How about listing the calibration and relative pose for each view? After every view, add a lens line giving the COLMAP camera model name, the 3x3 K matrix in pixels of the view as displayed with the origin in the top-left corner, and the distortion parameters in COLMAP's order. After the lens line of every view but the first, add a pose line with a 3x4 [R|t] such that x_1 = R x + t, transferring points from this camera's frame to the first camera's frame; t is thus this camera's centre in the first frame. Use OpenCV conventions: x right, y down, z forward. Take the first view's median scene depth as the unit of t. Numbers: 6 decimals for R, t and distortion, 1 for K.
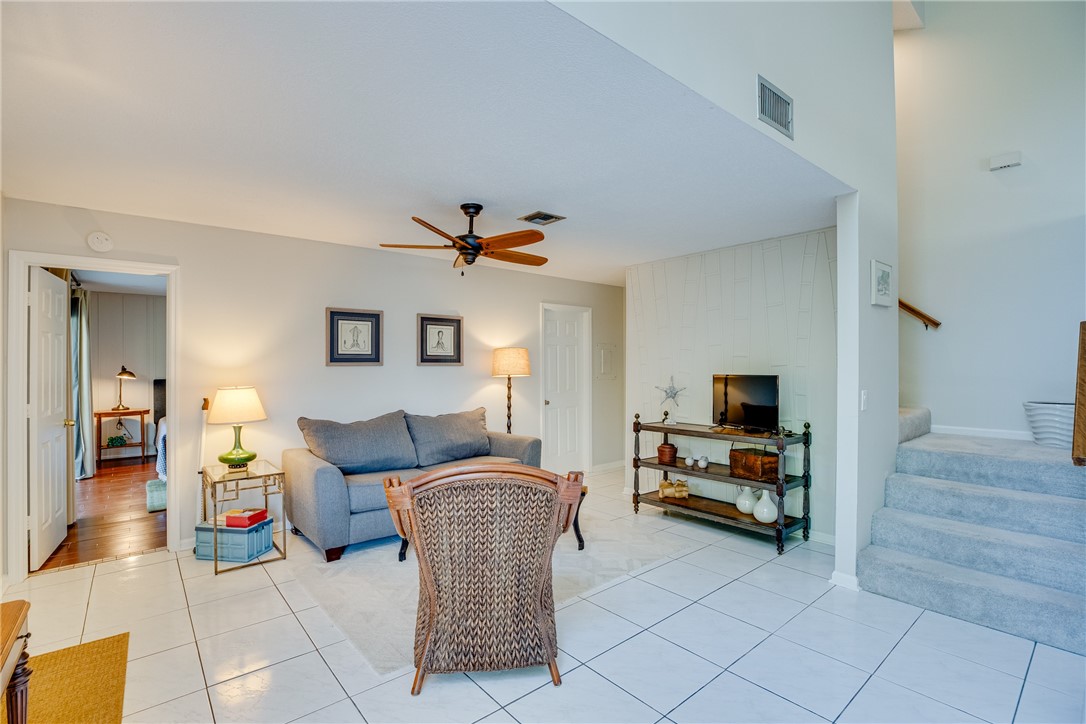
lens RADIAL K [[501.9, 0, 545.4], [0, 501.9, 363.5], [0, 0, 1]] dist [-0.038108, 0.010166]
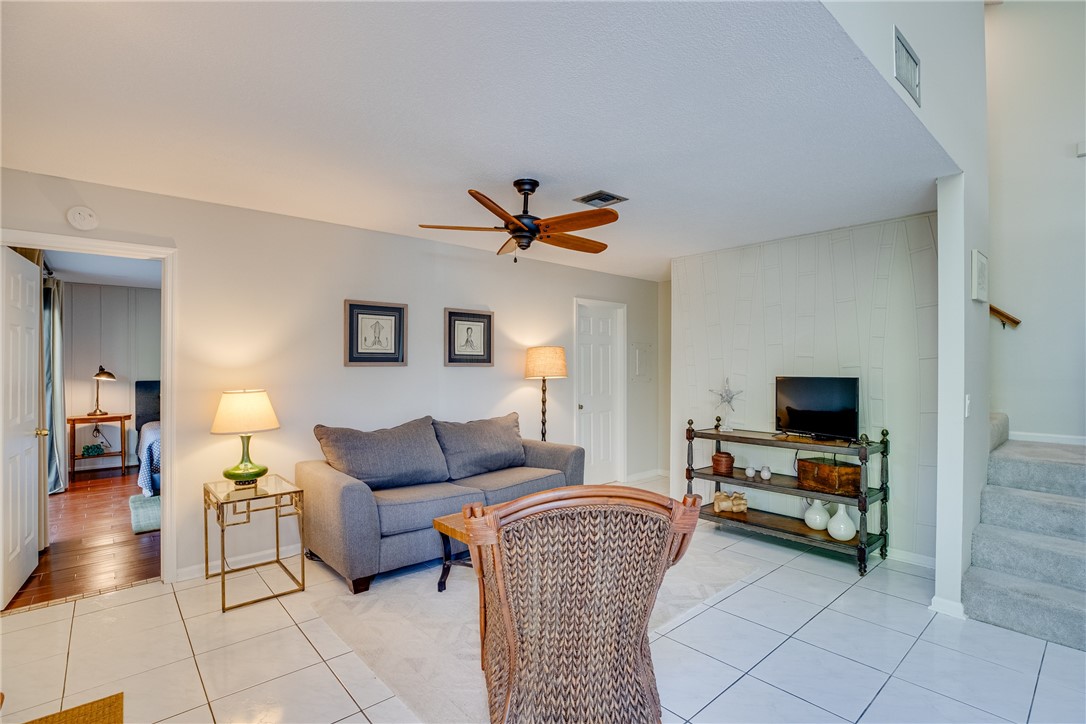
lens RADIAL K [[501.9, 0, 543.8], [0, 501.9, 365.0], [0, 0, 1]] dist [-0.038108, 0.010166]
pose [[0.999258, 0.002706, 0.038422, -0.133472], [-0.002673, 0.999996, -0.000909, 0.002923], [-0.038424, 0.000806, 0.999261, 0.117232]]
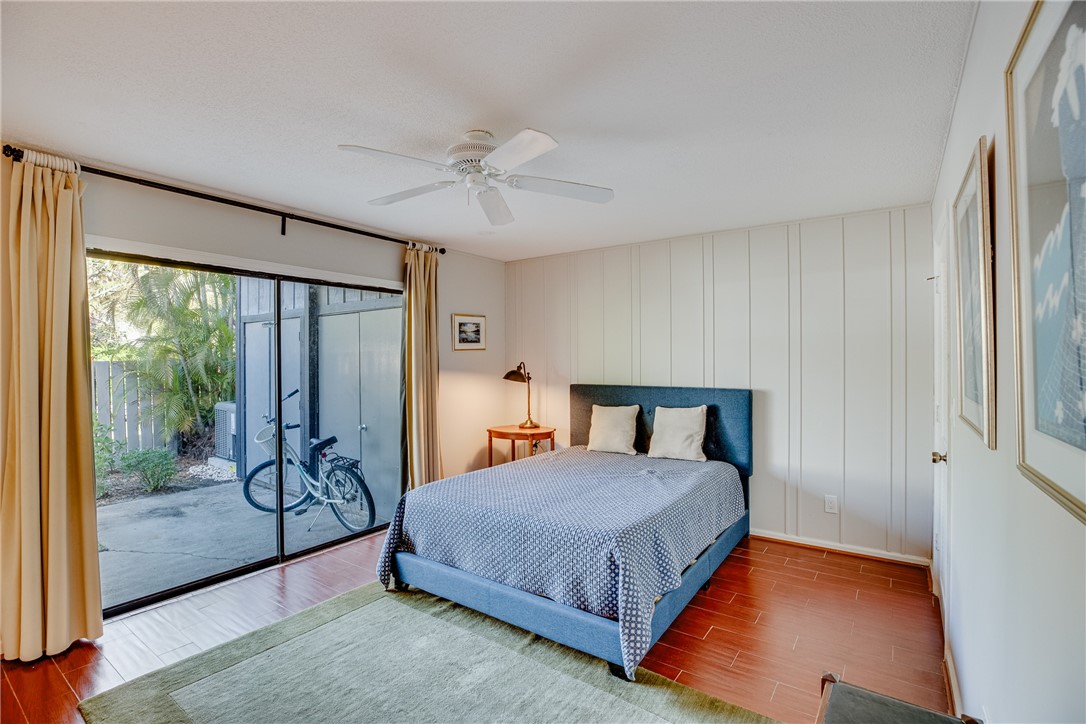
lens RADIAL K [[501.9, 0, 542.2], [0, 501.9, 356.4], [0, 0, 1]] dist [-0.038108, 0.010166]
pose [[0.266271, -0.002062, -0.963896, -0.299238], [-0.000189, 0.999998, -0.002192, -0.002382], [0.963898, 0.000765, 0.266270, 1.254721]]
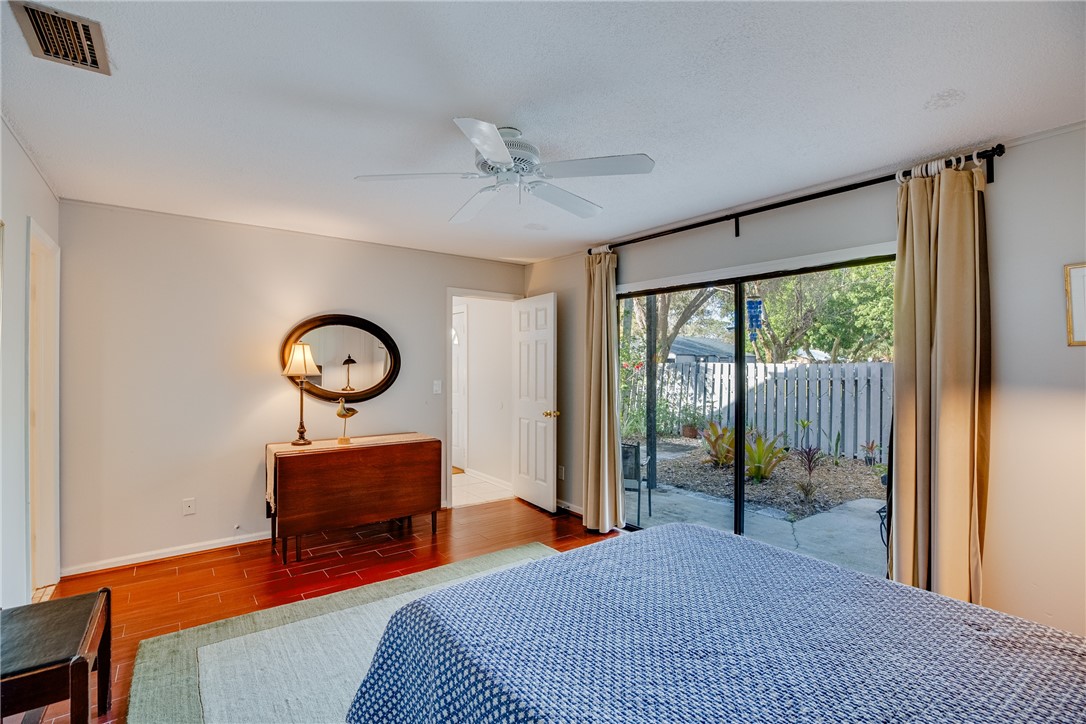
lens RADIAL K [[501.9, 0, 543.2], [0, 501.9, 358.2], [0, 0, 1]] dist [-0.038108, 0.010166]
pose [[-0.998819, 0.008633, 0.047818, -0.848939], [0.008673, 0.999962, 0.000622, -0.011511], [-0.047811, 0.001036, -0.998856, 1.797174]]
